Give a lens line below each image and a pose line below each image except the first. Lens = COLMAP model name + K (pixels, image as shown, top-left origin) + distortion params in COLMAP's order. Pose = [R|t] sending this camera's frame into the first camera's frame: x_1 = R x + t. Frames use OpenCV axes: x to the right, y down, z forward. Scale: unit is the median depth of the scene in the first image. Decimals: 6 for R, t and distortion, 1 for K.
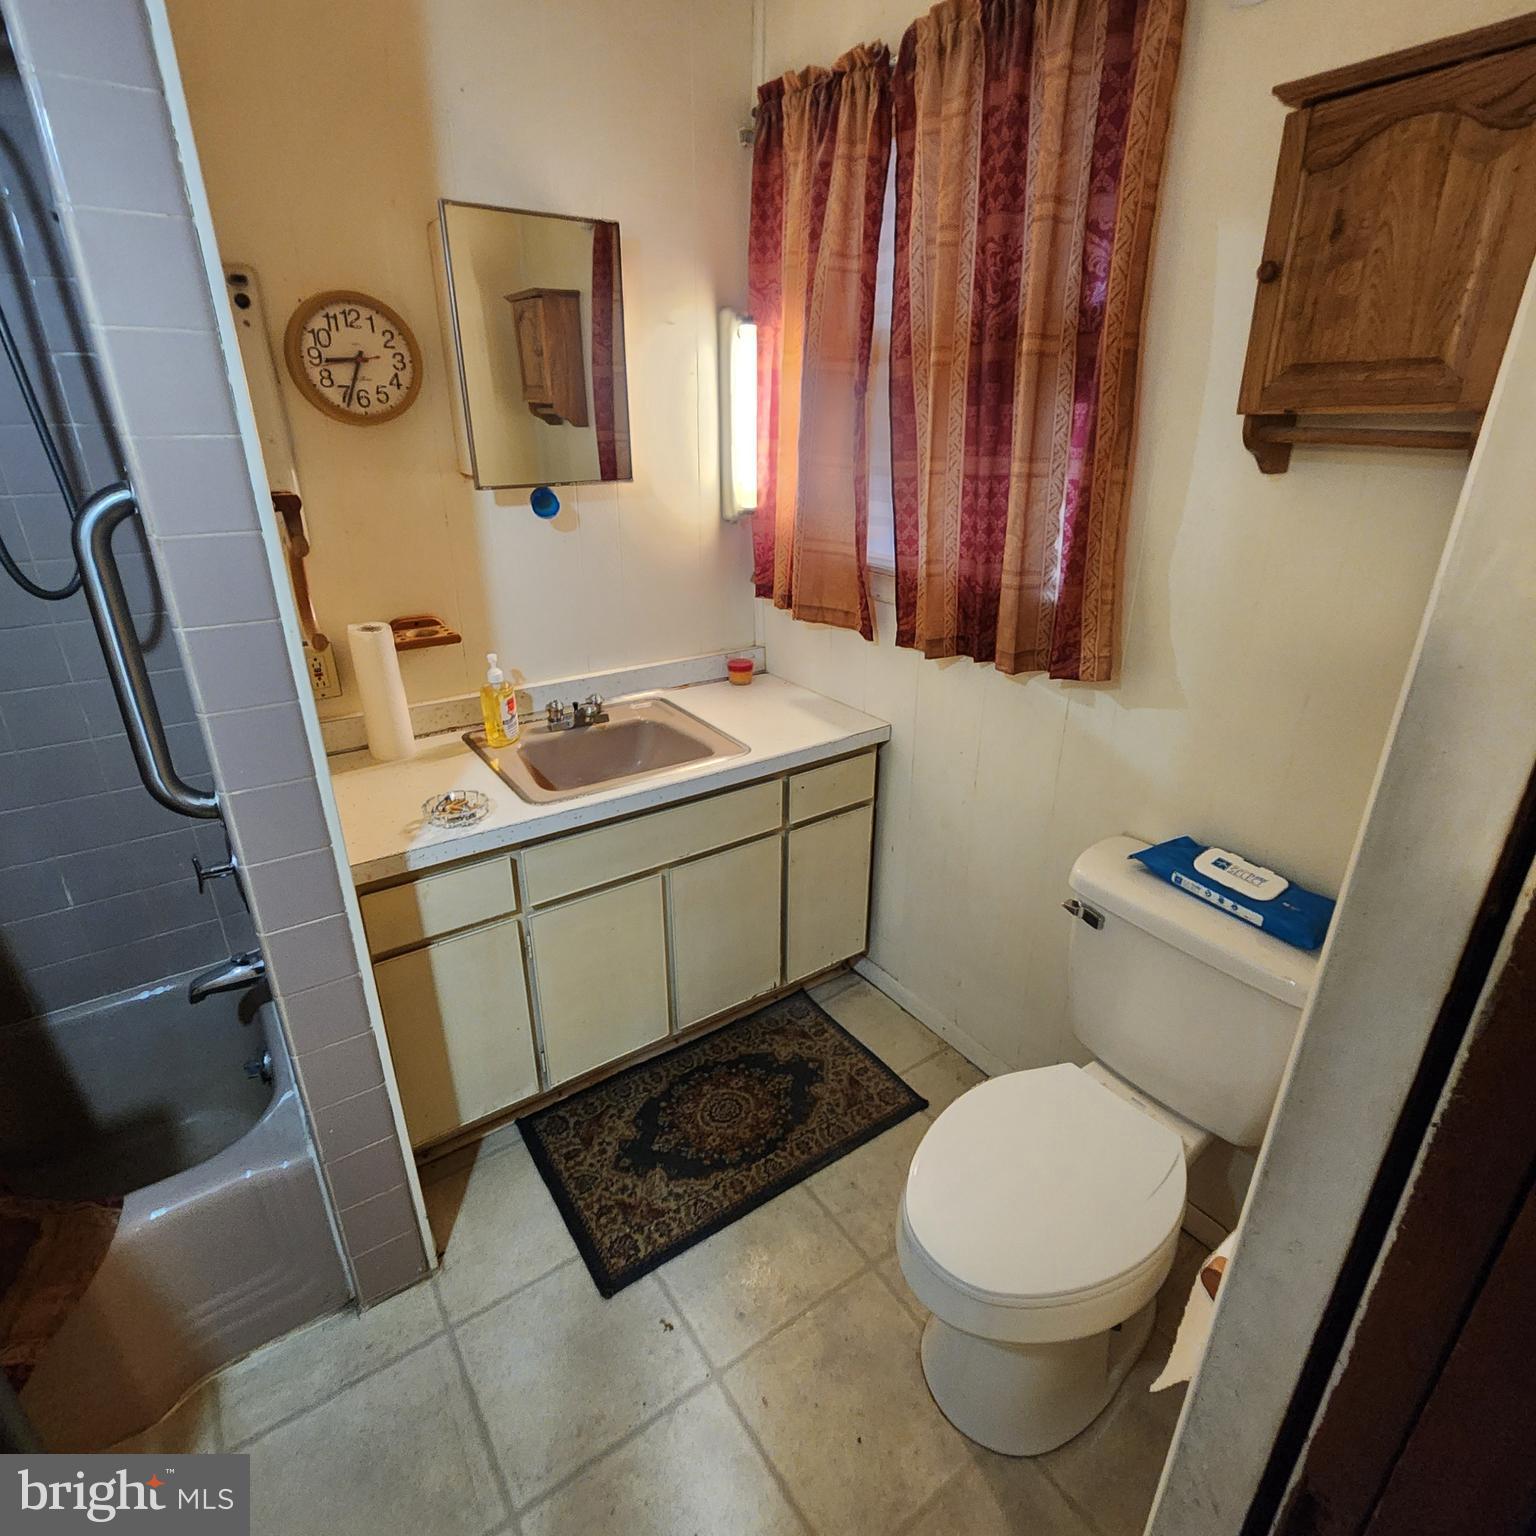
lens RADIAL K [[854.5, 0, 777.8], [0, 854.5, 762.8], [0, 0, 1]] dist [0.003118, 0.000896]
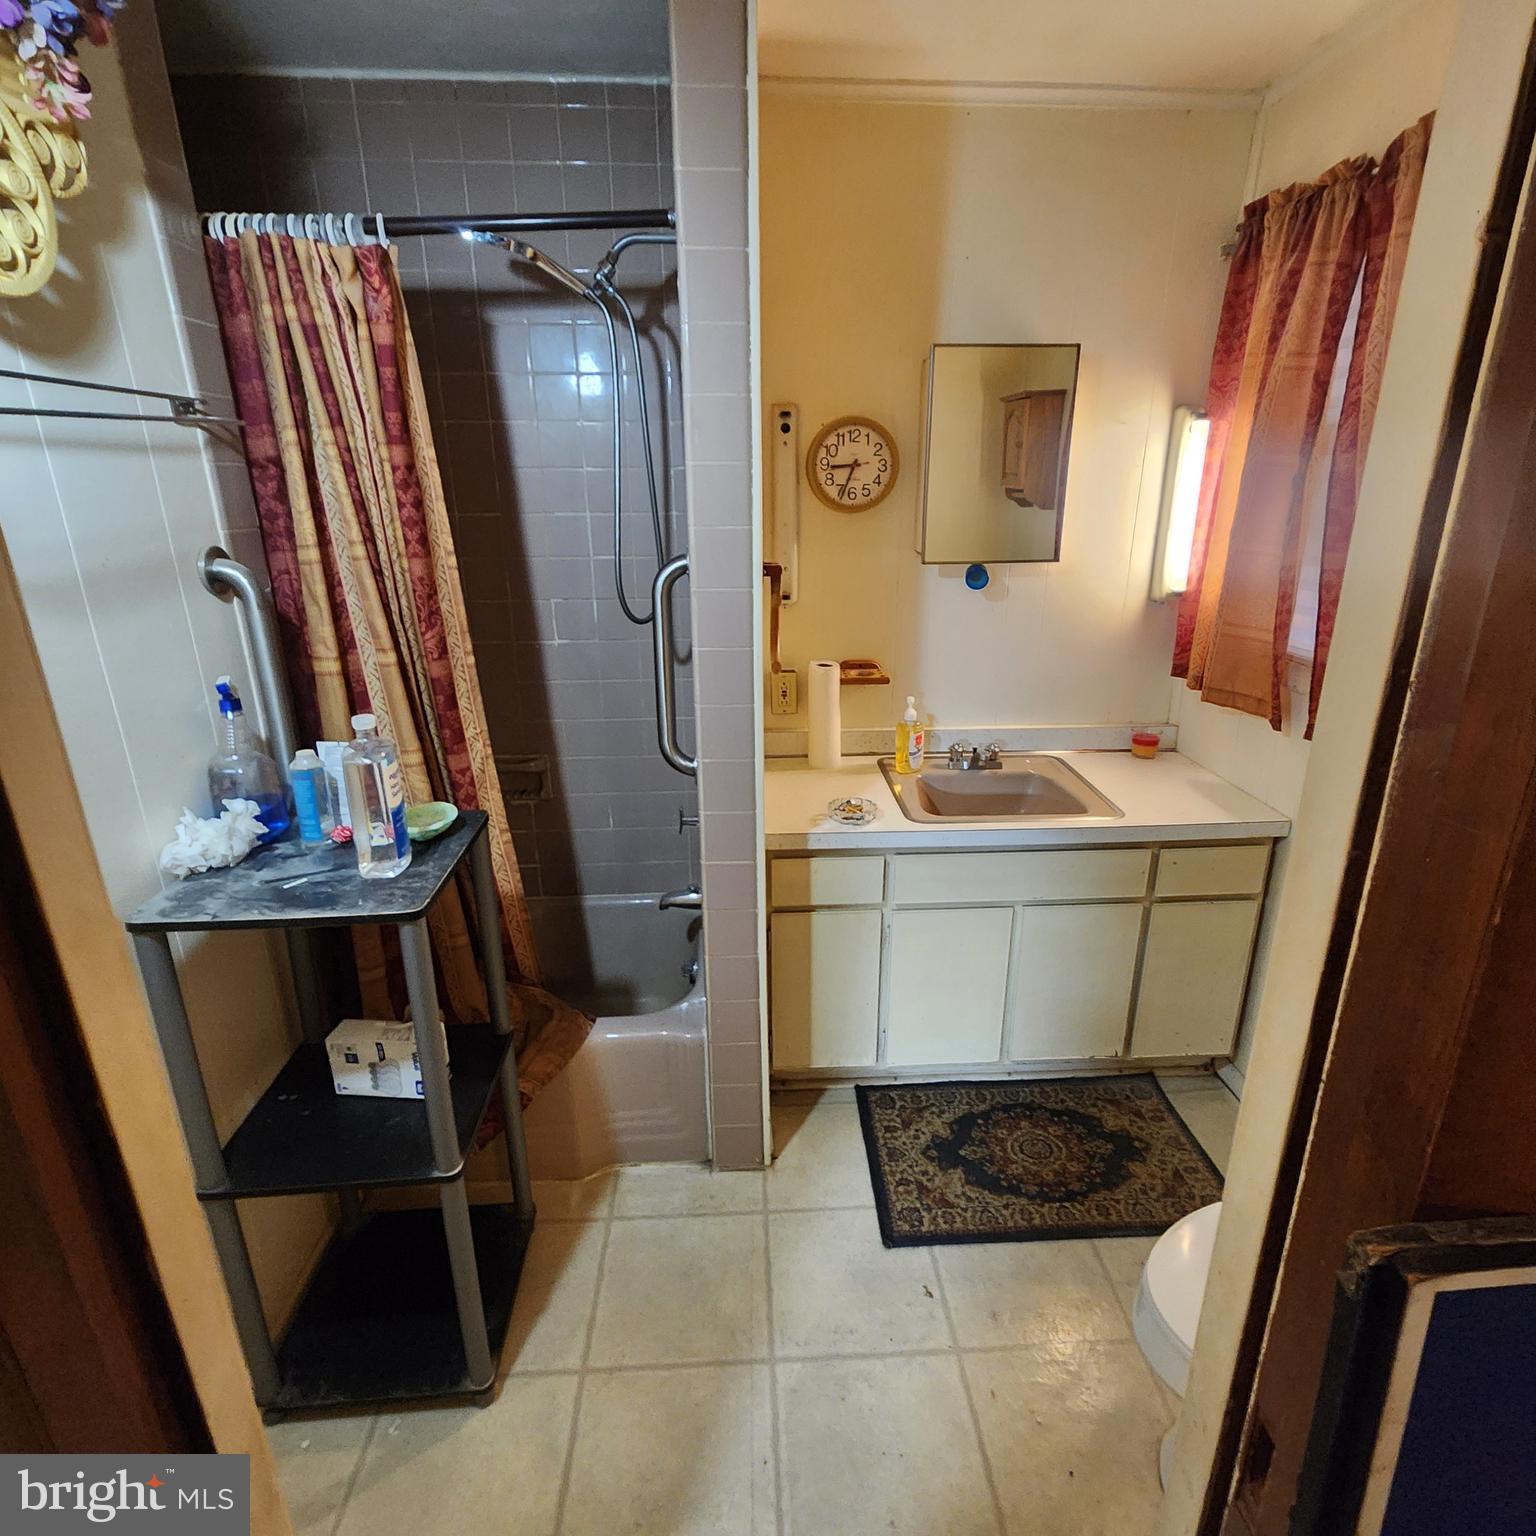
lens RADIAL K [[854.5, 0, 769.6], [0, 854.5, 769.0], [0, 0, 1]] dist [0.003118, 0.000896]
pose [[0.843097, 0.163511, -0.512300, 0.138369], [-0.197617, 0.980201, -0.012368, 0.028989], [0.500135, 0.111666, 0.858718, -0.133734]]
